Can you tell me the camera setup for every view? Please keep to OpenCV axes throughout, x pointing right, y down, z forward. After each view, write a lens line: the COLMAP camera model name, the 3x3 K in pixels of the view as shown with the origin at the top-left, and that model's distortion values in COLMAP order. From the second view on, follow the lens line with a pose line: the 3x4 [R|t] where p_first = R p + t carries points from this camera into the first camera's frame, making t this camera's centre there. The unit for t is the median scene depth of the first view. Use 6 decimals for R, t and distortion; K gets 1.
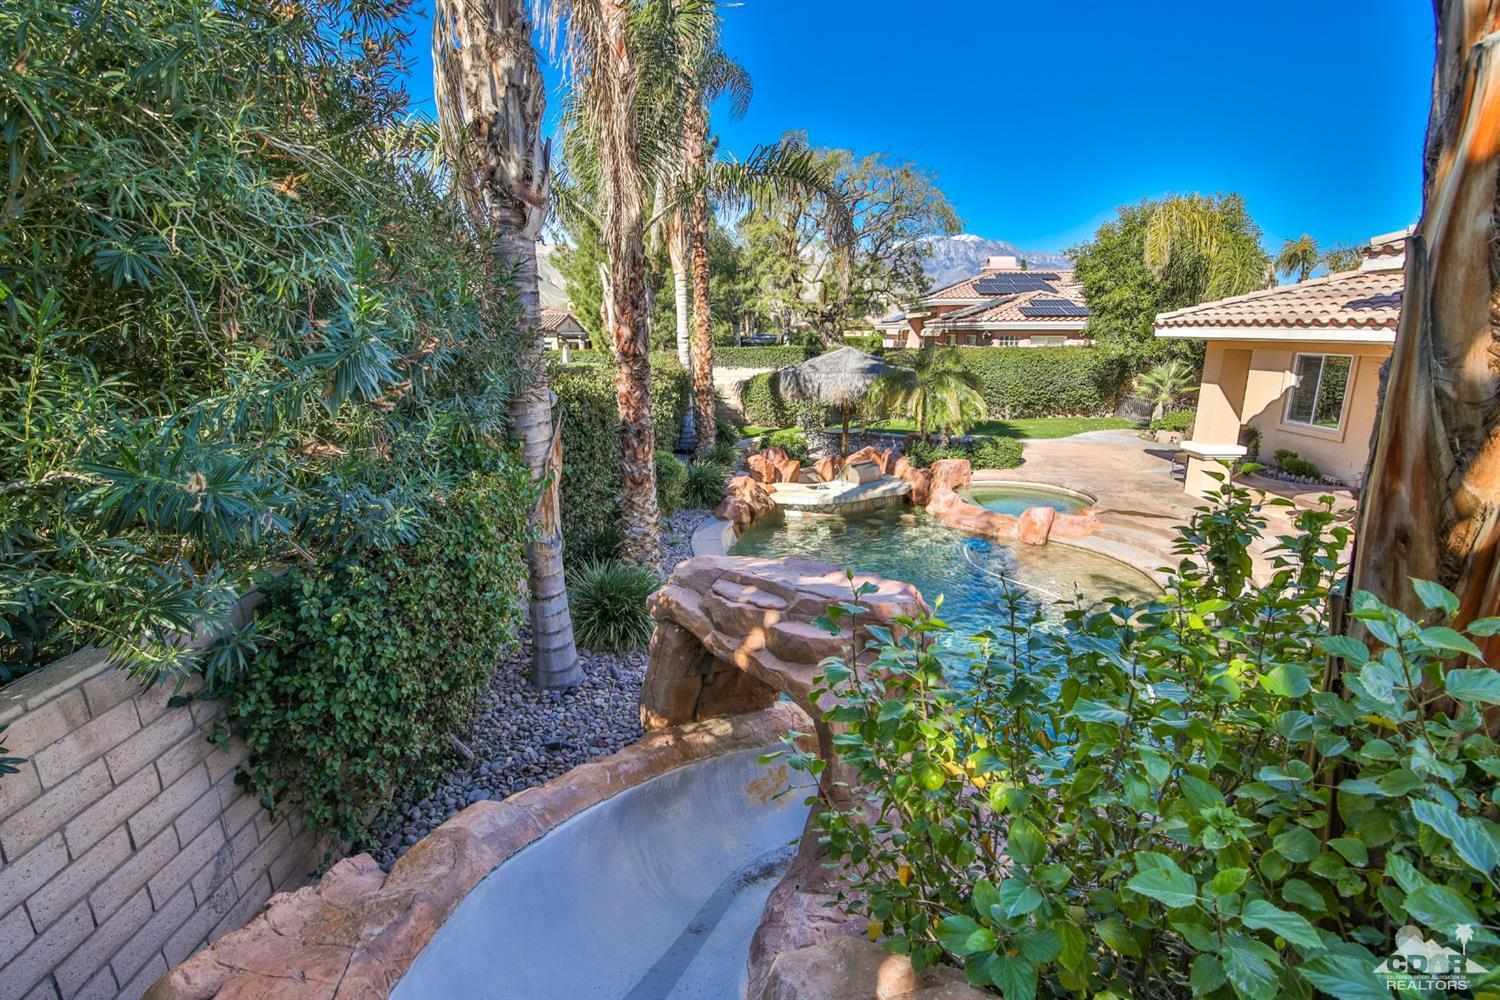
lens RADIAL K [[689.8, 0, 750.6], [0, 689.8, 499.0], [0, 0, 1]] dist [-0.005333, -0.000514]
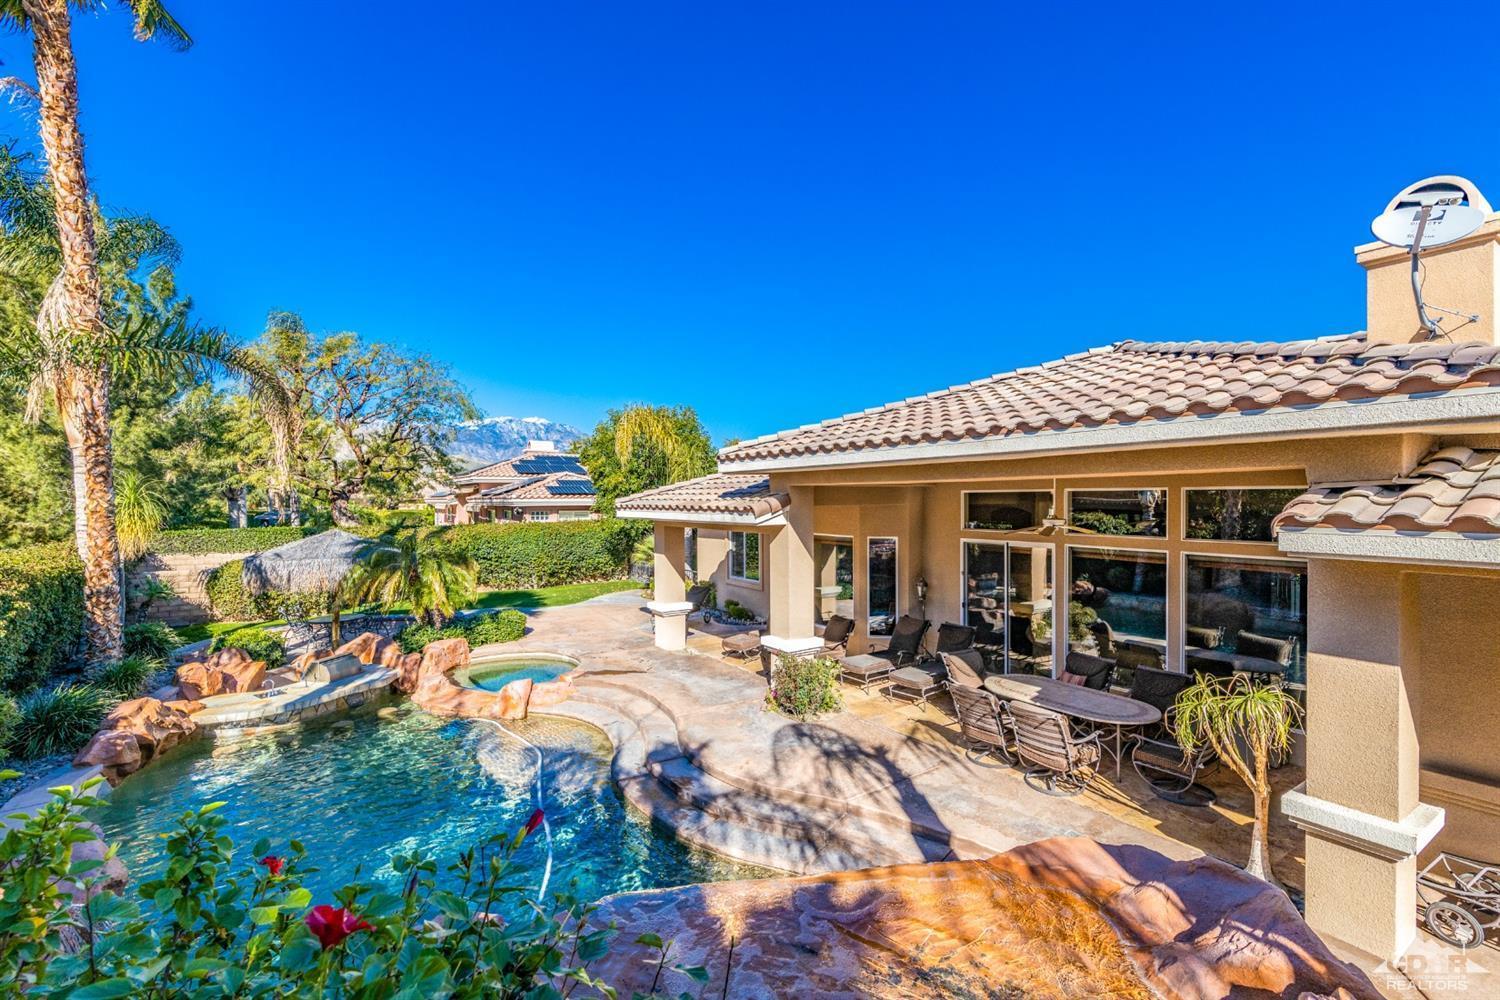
lens RADIAL K [[646.1, 0, 749.8], [0, 646.1, 498.2], [0, 0, 1]] dist [0.005112, 0.000466]
pose [[0.826859, -0.001482, 0.562408, 0.119527], [0.136478, 0.970635, -0.198094, -0.010507], [-0.545599, 0.240552, 0.802781, -0.028365]]
